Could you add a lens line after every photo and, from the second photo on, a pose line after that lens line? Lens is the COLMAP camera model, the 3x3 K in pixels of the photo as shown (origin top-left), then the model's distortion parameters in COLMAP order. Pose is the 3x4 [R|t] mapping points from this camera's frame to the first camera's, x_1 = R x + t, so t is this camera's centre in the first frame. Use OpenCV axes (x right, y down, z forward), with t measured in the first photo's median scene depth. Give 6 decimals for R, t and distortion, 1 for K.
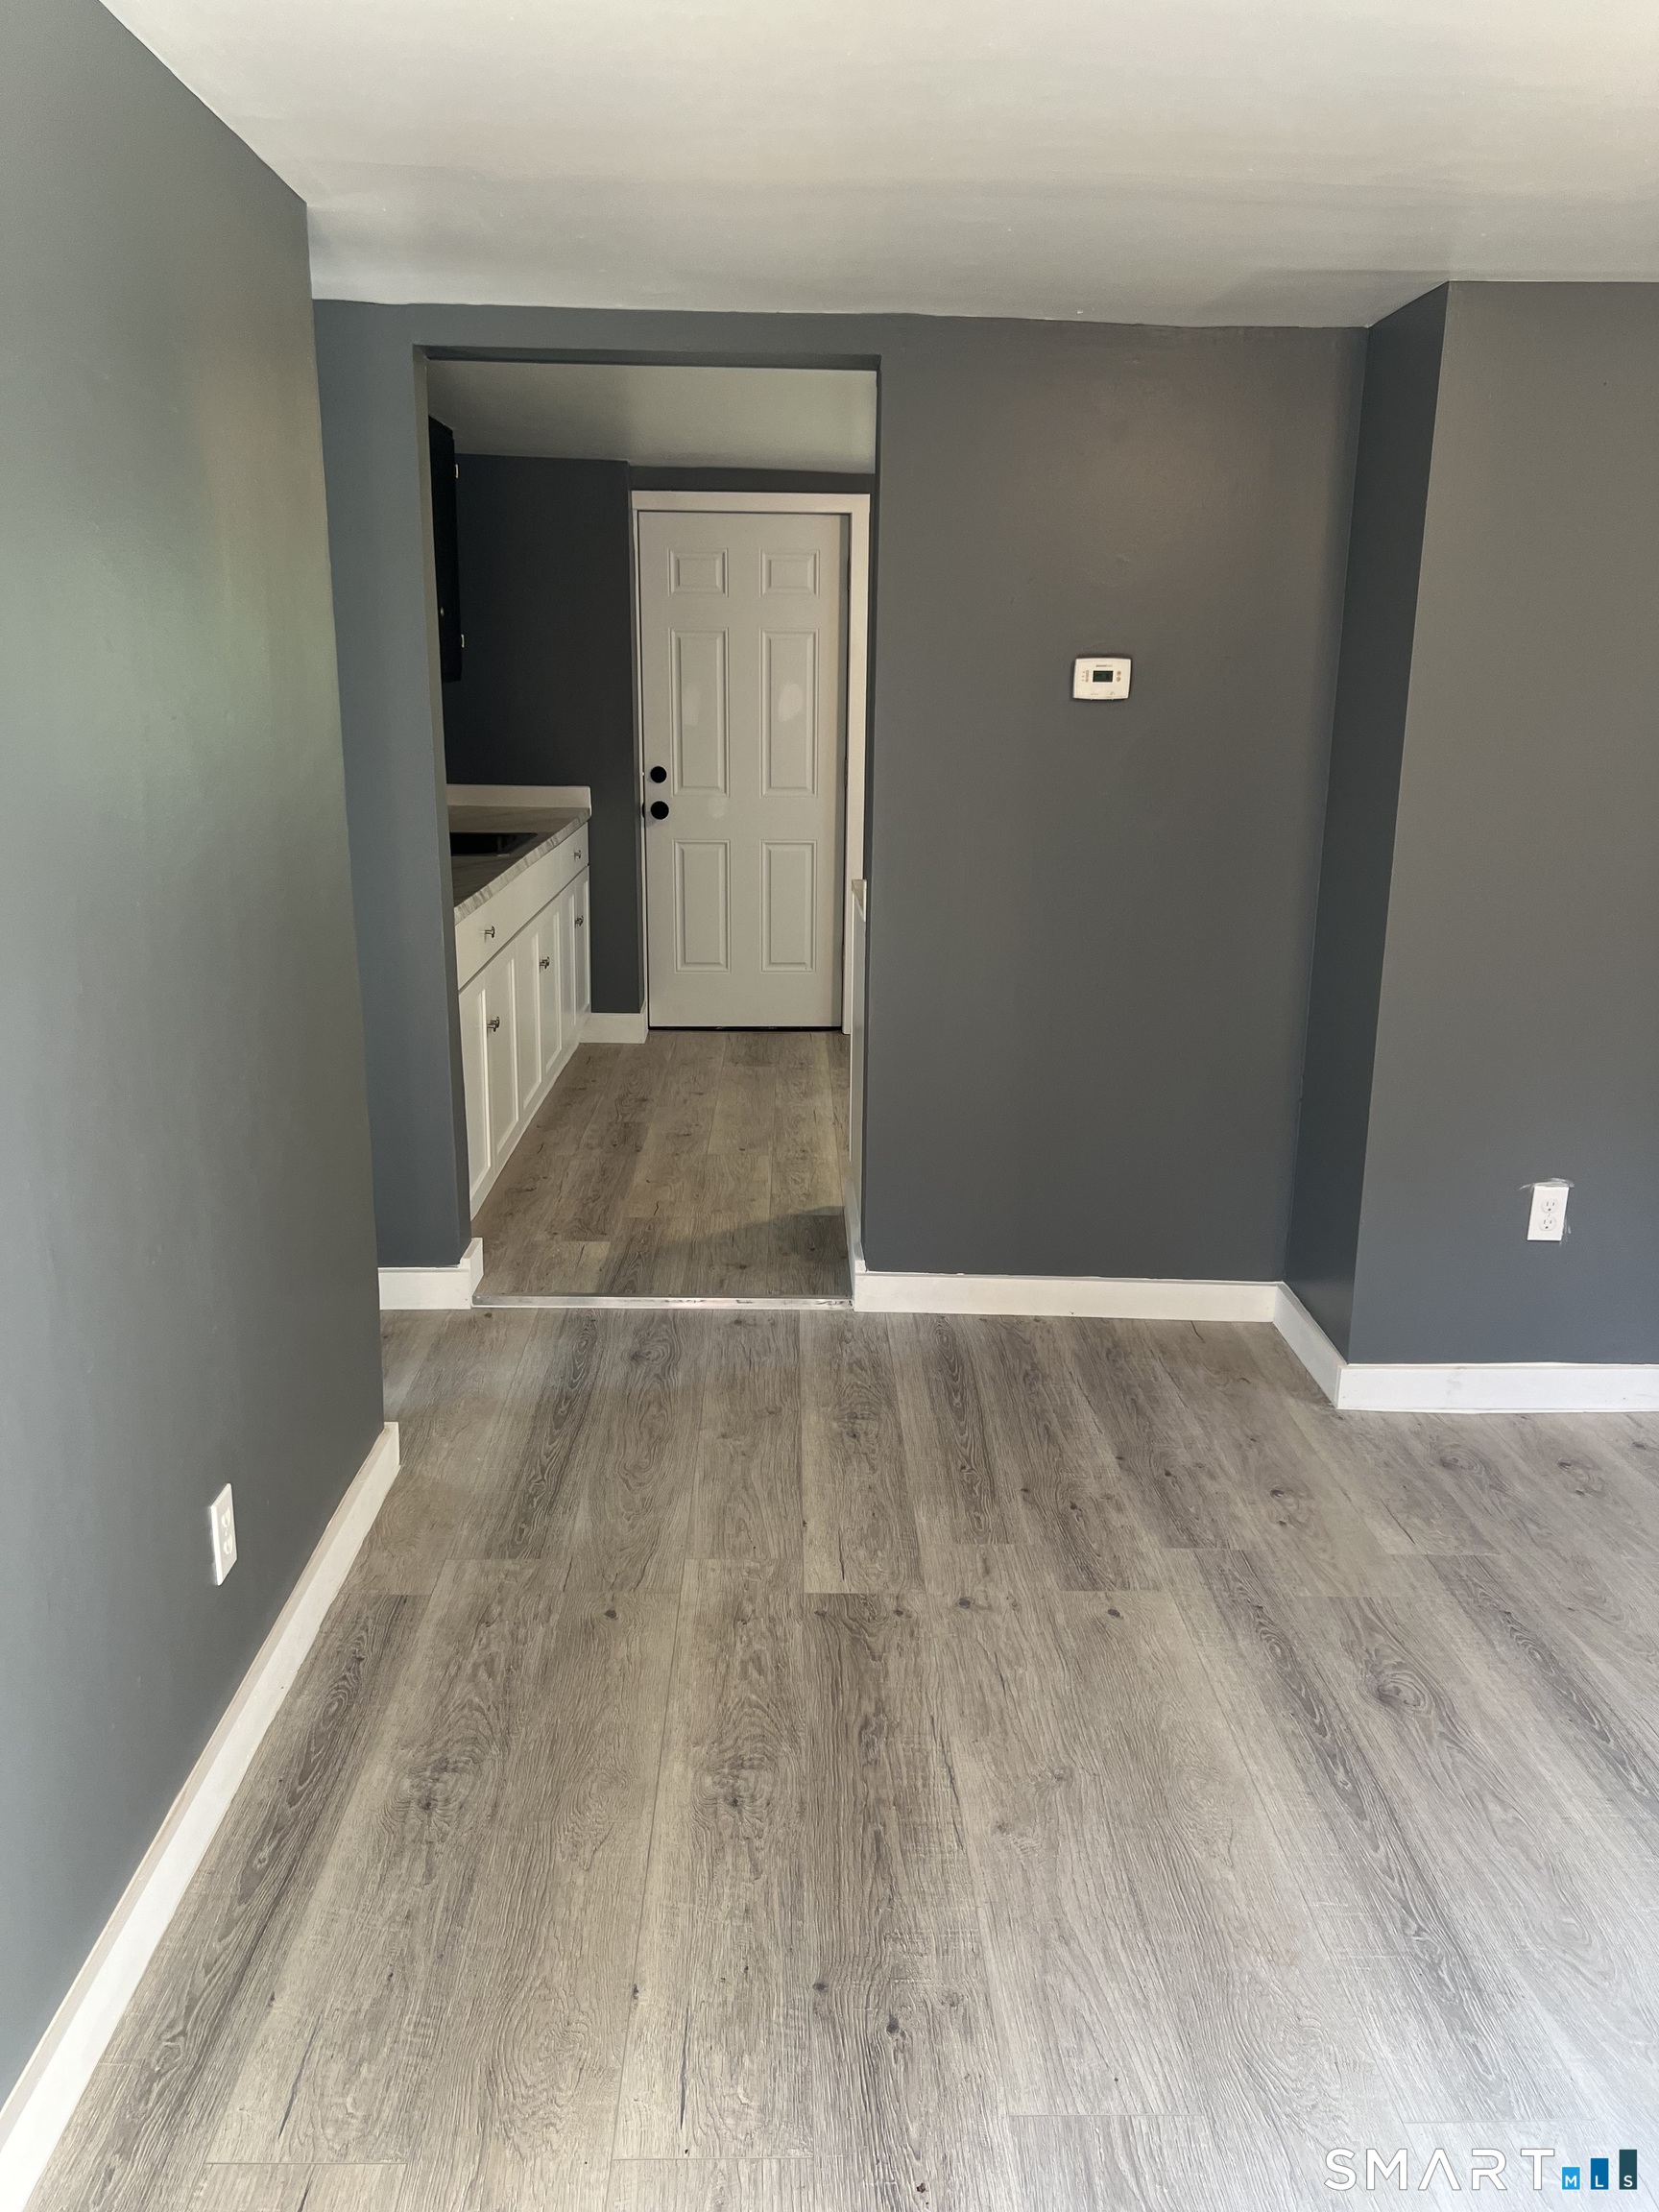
lens RADIAL K [[1656.0, 0, 810.7], [0, 1656.0, 1109.1], [0, 0, 1]] dist [0.051687, -0.066290]
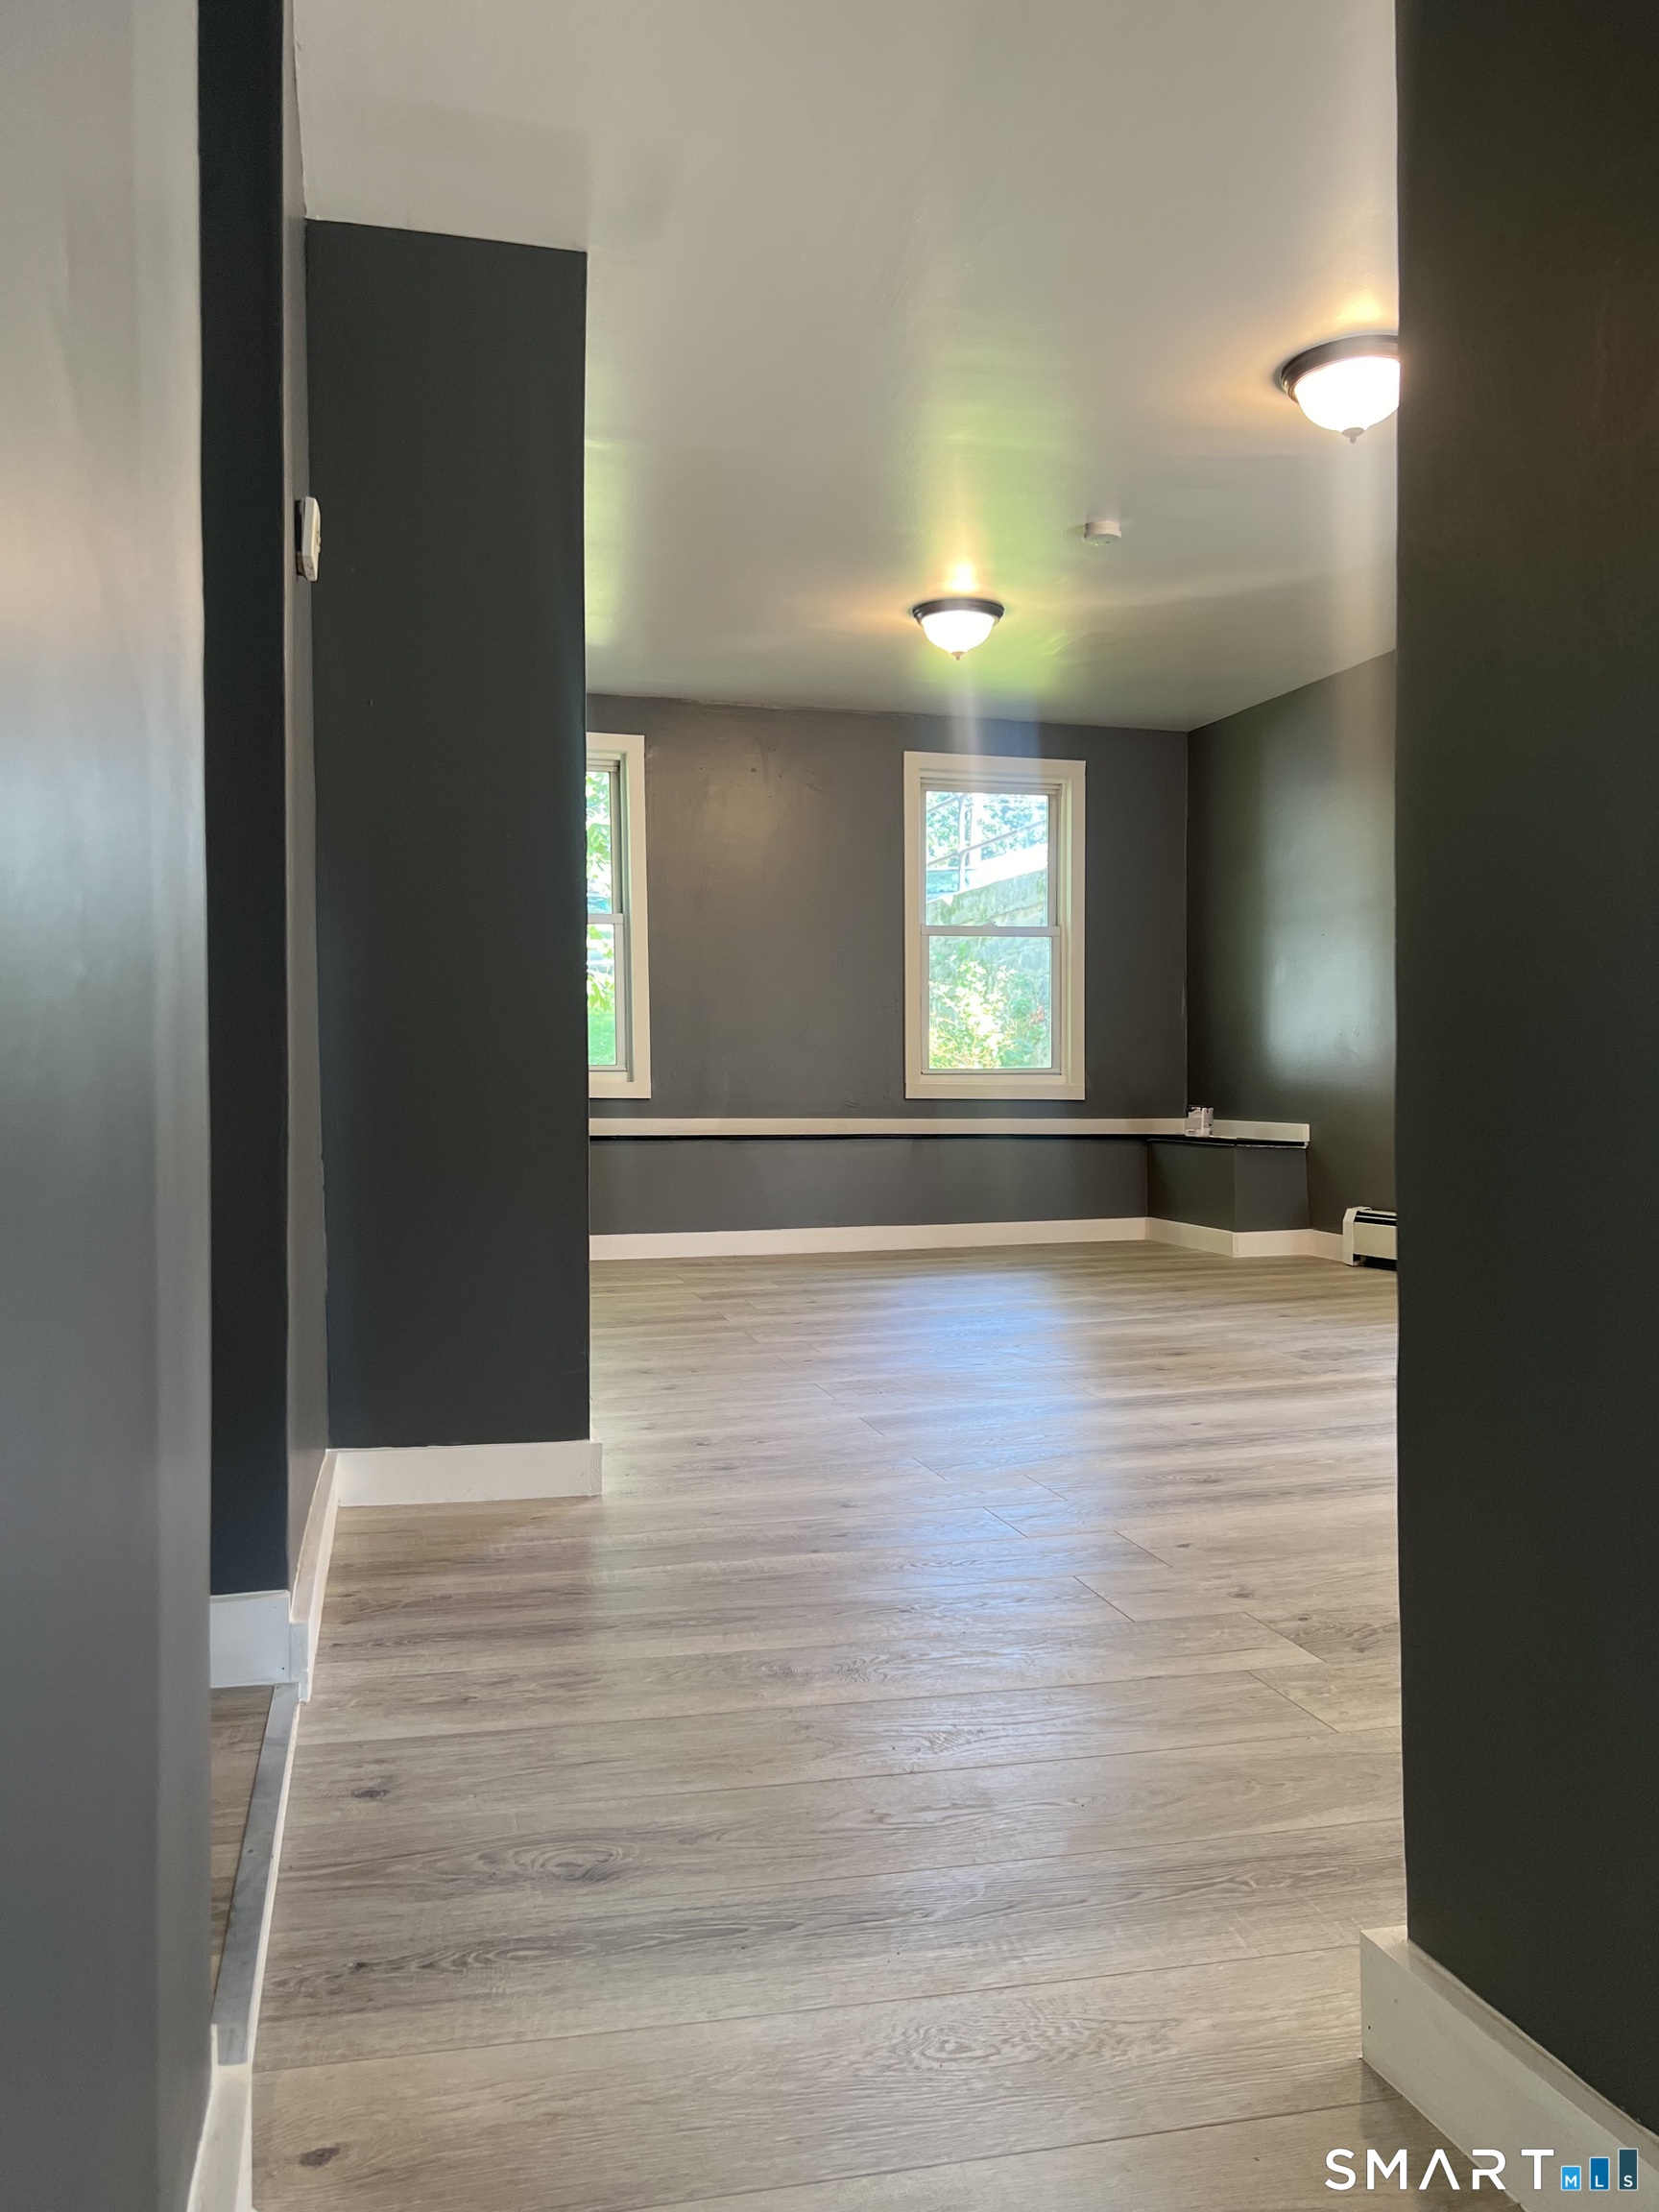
lens RADIAL K [[1656.0, 0, 818.1], [0, 1656.0, 1113.8], [0, 0, 1]] dist [0.051687, -0.066290]
pose [[-0.233807, -0.020881, 0.972059, -0.501474], [0.251608, 0.964414, 0.081236, -0.044392], [-0.939163, 0.263571, -0.220232, 0.991969]]
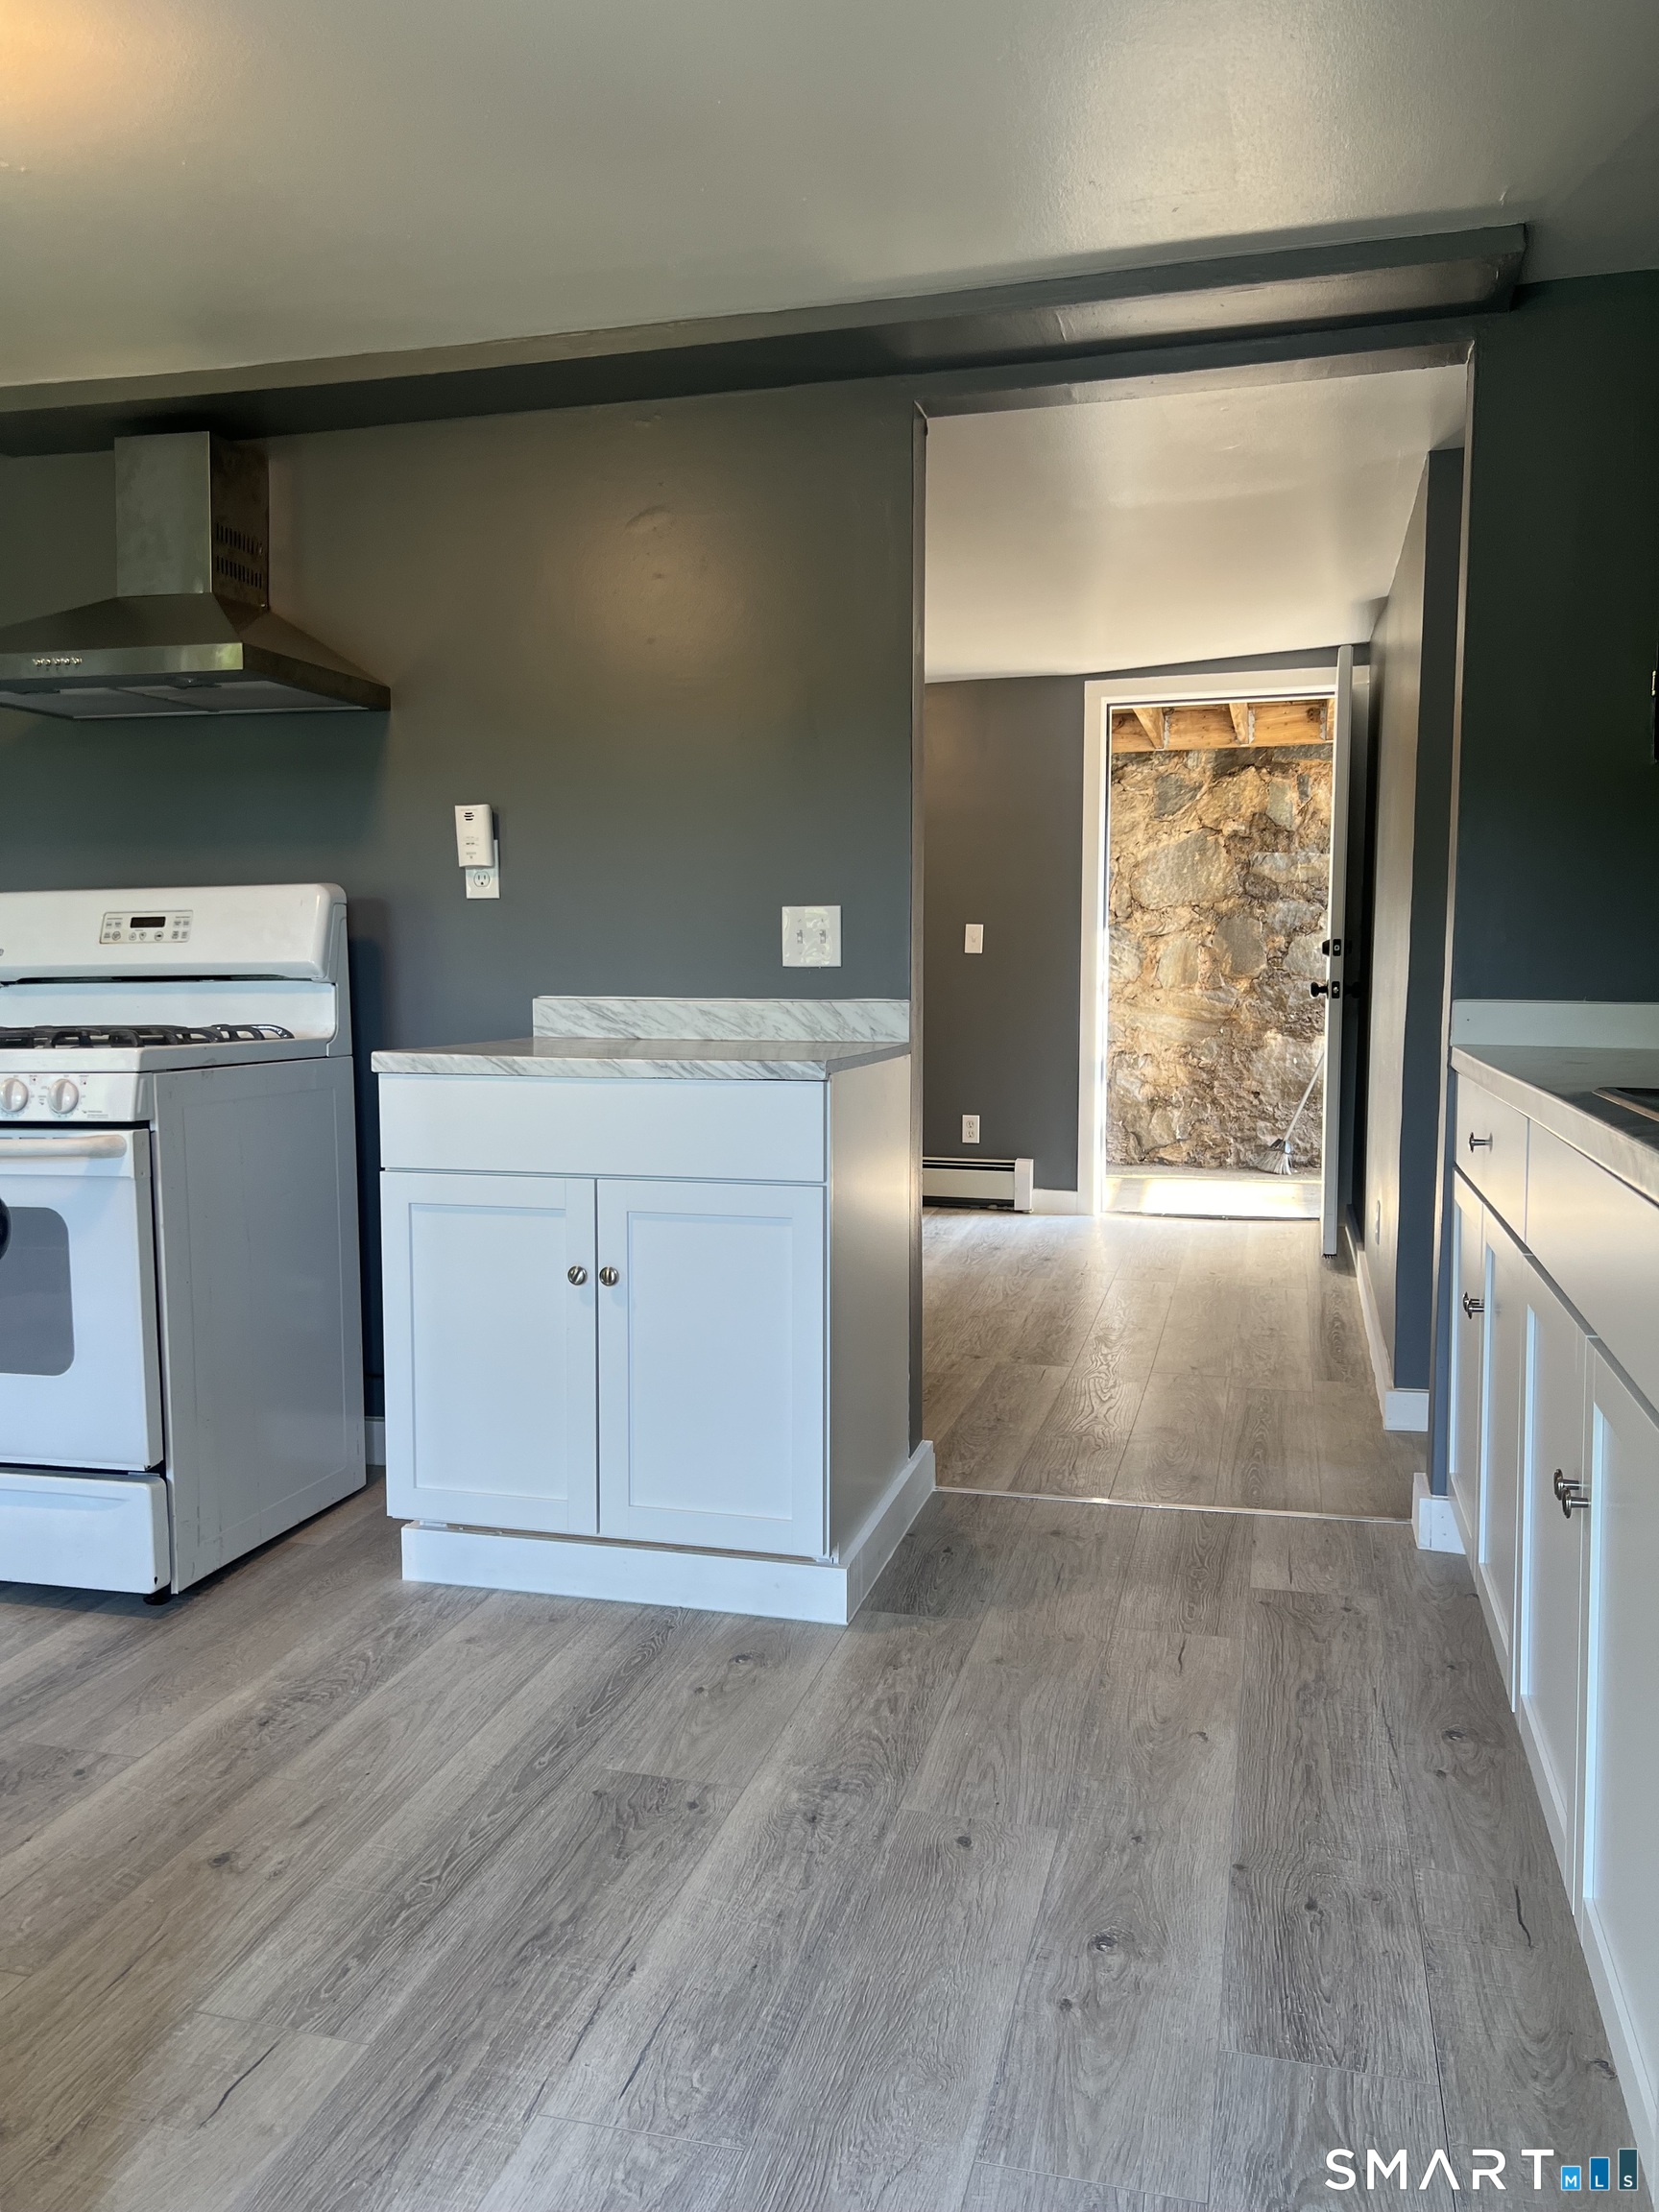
lens RADIAL K [[1656.0, 0, 825.0], [0, 1656.0, 1123.1], [0, 0, 1]] dist [0.051687, -0.066290]
pose [[-0.960367, -0.032418, 0.276845, -0.159211], [0.067679, 0.936371, 0.344425, -0.380762], [-0.270396, 0.349511, -0.897066, 1.838379]]
